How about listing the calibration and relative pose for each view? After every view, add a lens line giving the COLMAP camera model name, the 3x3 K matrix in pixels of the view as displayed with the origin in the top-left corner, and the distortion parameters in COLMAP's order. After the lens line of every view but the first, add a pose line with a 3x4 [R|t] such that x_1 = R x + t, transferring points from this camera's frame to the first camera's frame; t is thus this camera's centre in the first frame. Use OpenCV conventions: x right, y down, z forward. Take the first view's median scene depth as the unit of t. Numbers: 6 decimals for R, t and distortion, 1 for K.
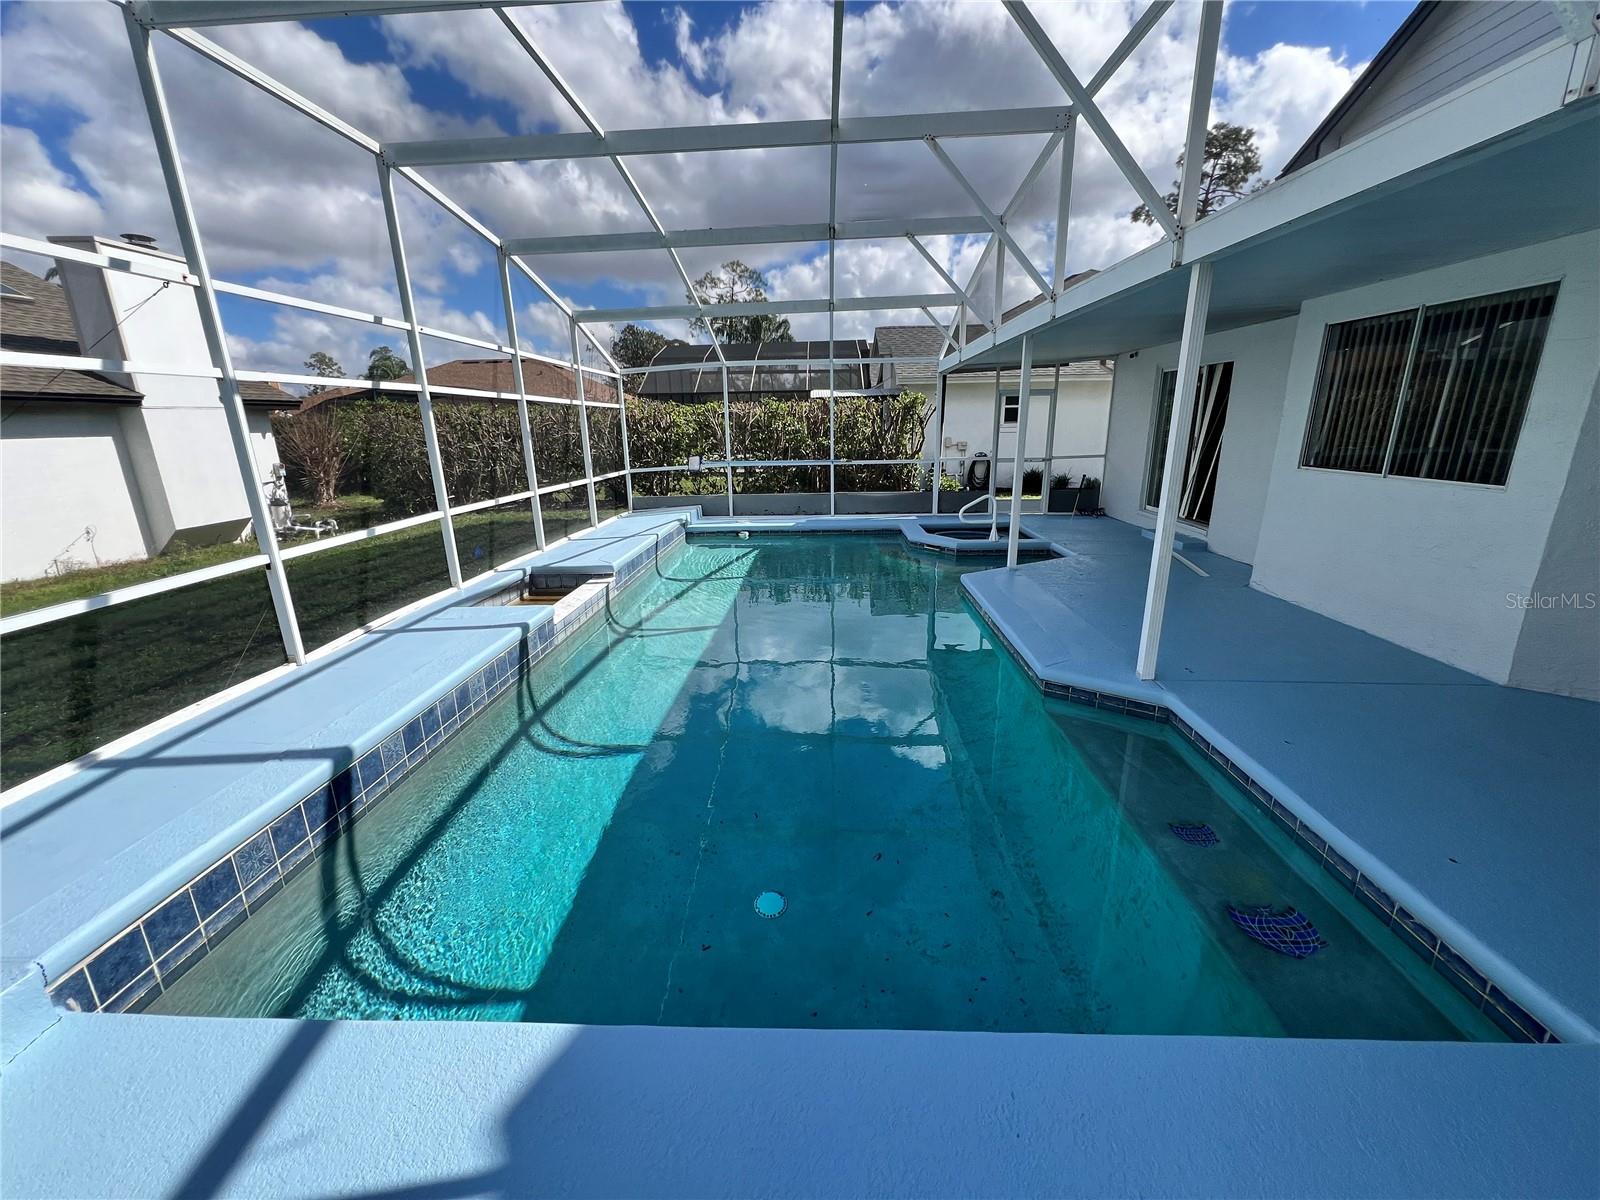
lens RADIAL K [[641.6, 0, 798.0], [0, 641.6, 602.3], [0, 0, 1]] dist [-0.000998, 0.000121]
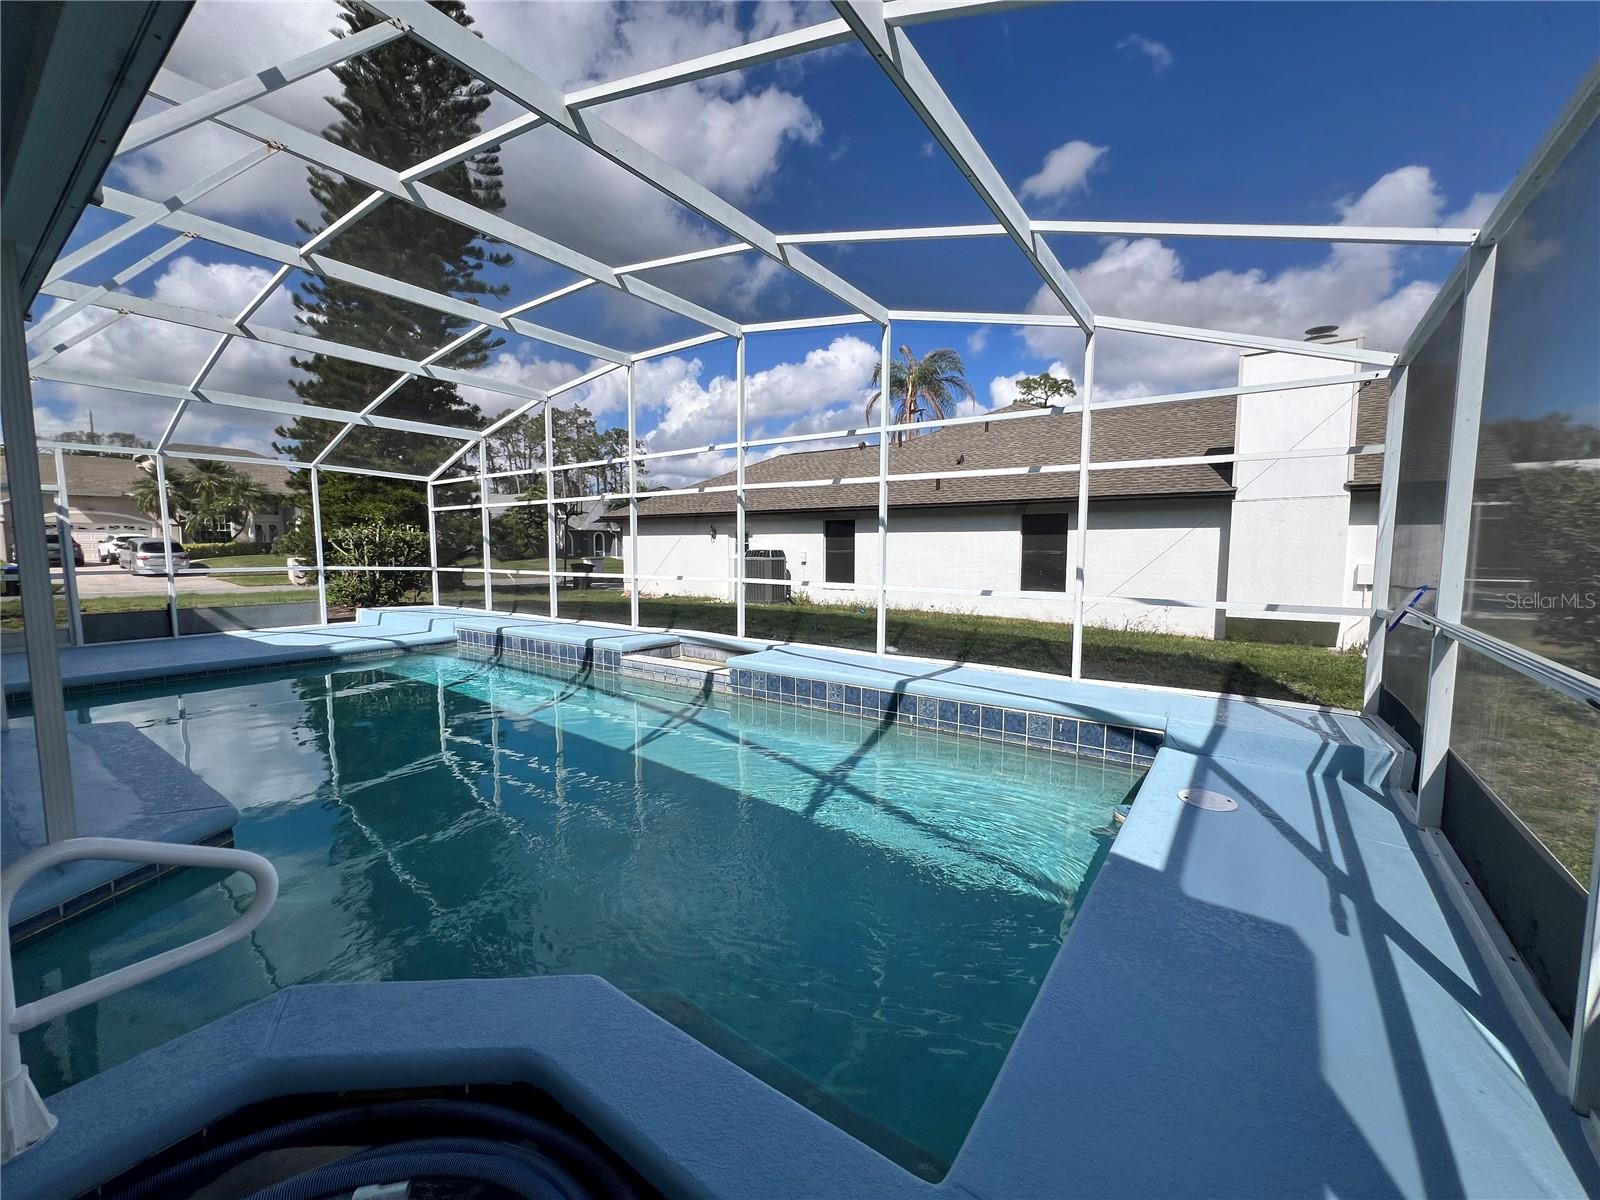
lens RADIAL K [[641.1, 0, 800.0], [0, 641.1, 600.0], [0, 0, 1]] dist [0.000382, 0.000018]
pose [[-0.549403, 0.090698, -0.830620, 0.320987], [-0.216907, 0.944530, 0.246606, -0.305883], [0.806912, 0.315654, -0.499255, 1.200949]]
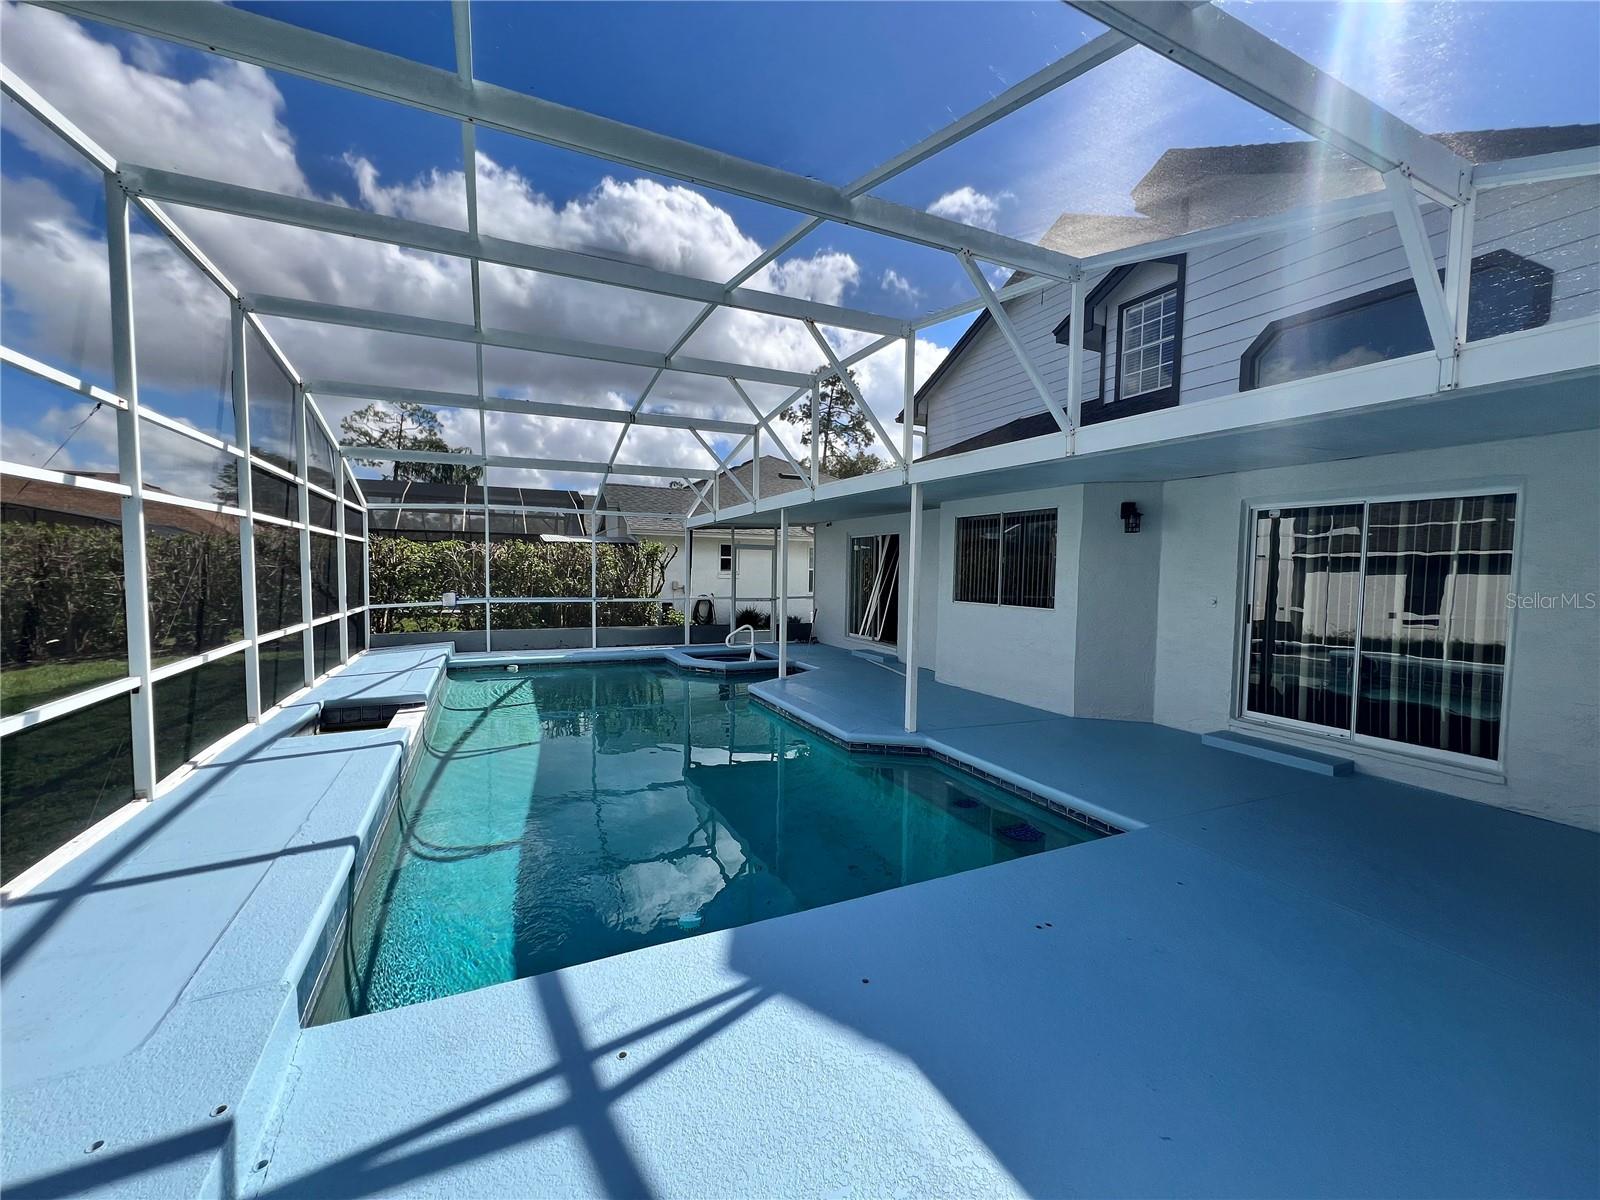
lens RADIAL K [[641.6, 0, 798.0], [0, 641.6, 602.3], [0, 0, 1]] dist [-0.000998, 0.000121]
pose [[0.884274, 0.007654, 0.466905, -0.192714], [0.096119, 0.975471, -0.198032, 0.044657], [-0.456968, 0.219993, 0.861849, -0.122129]]
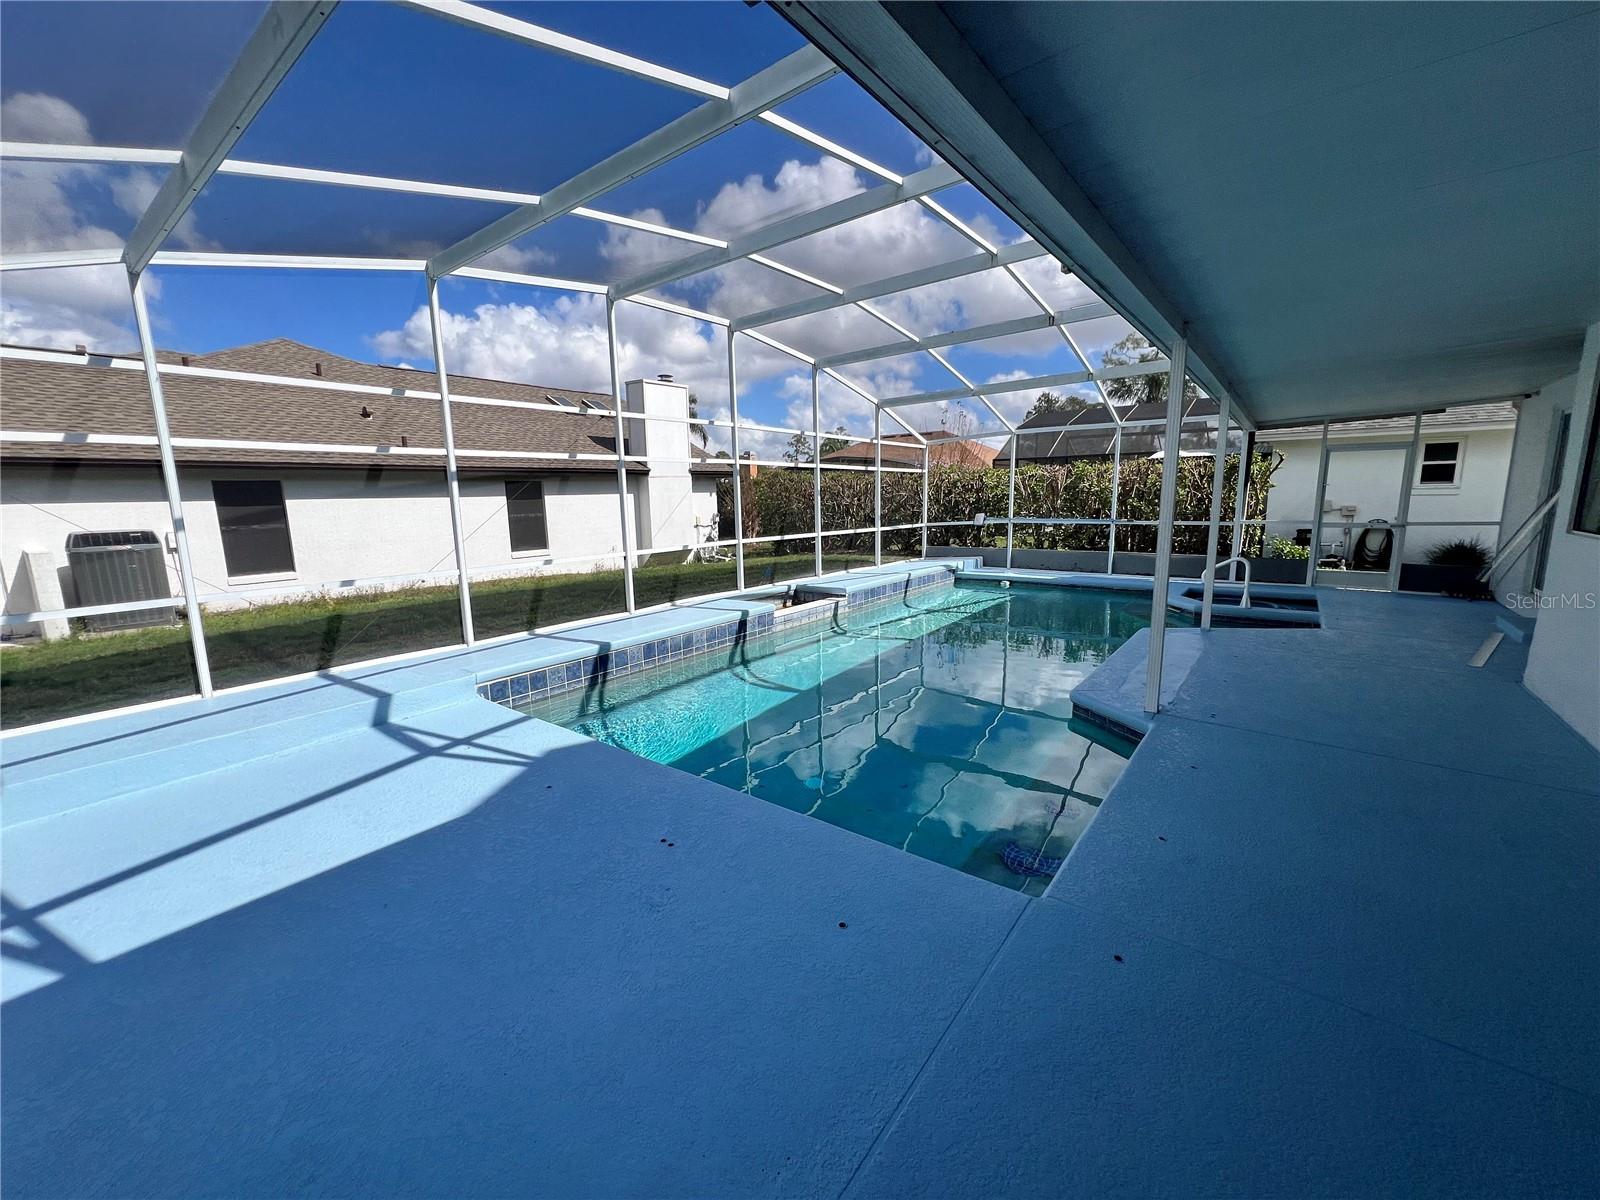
lens RADIAL K [[641.6, 0, 798.0], [0, 641.6, 602.3], [0, 0, 1]] dist [-0.000998, 0.000121]
pose [[0.814370, 0.099483, -0.571756, 0.308443], [-0.153847, 0.986957, -0.047403, 0.038153], [0.559583, 0.126567, 0.819053, -0.106037]]
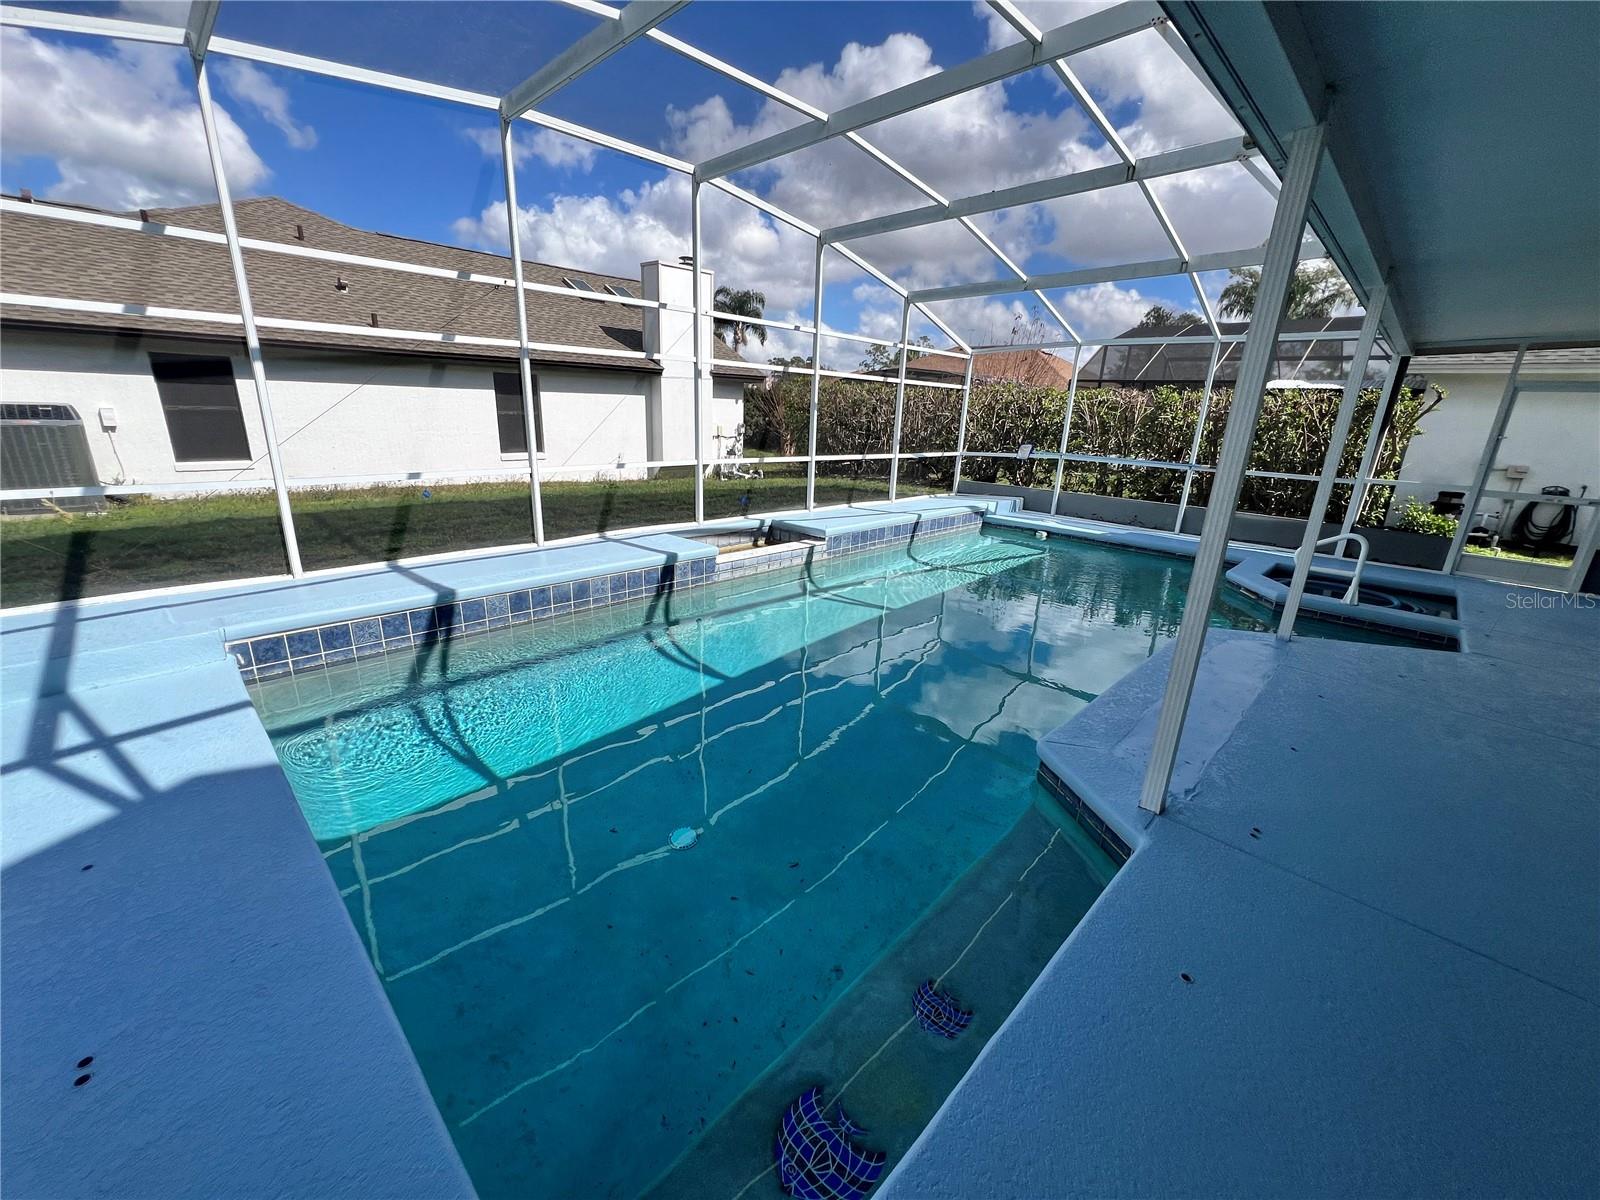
lens RADIAL K [[641.9, 0, 798.3], [0, 641.9, 602.4], [0, 0, 1]] dist [-0.000059, -0.000219]
pose [[0.741166, 0.242329, -0.626058, 0.298386], [-0.232204, 0.967553, 0.099615, -0.029799], [0.629884, 0.071542, 0.773387, 0.120757]]
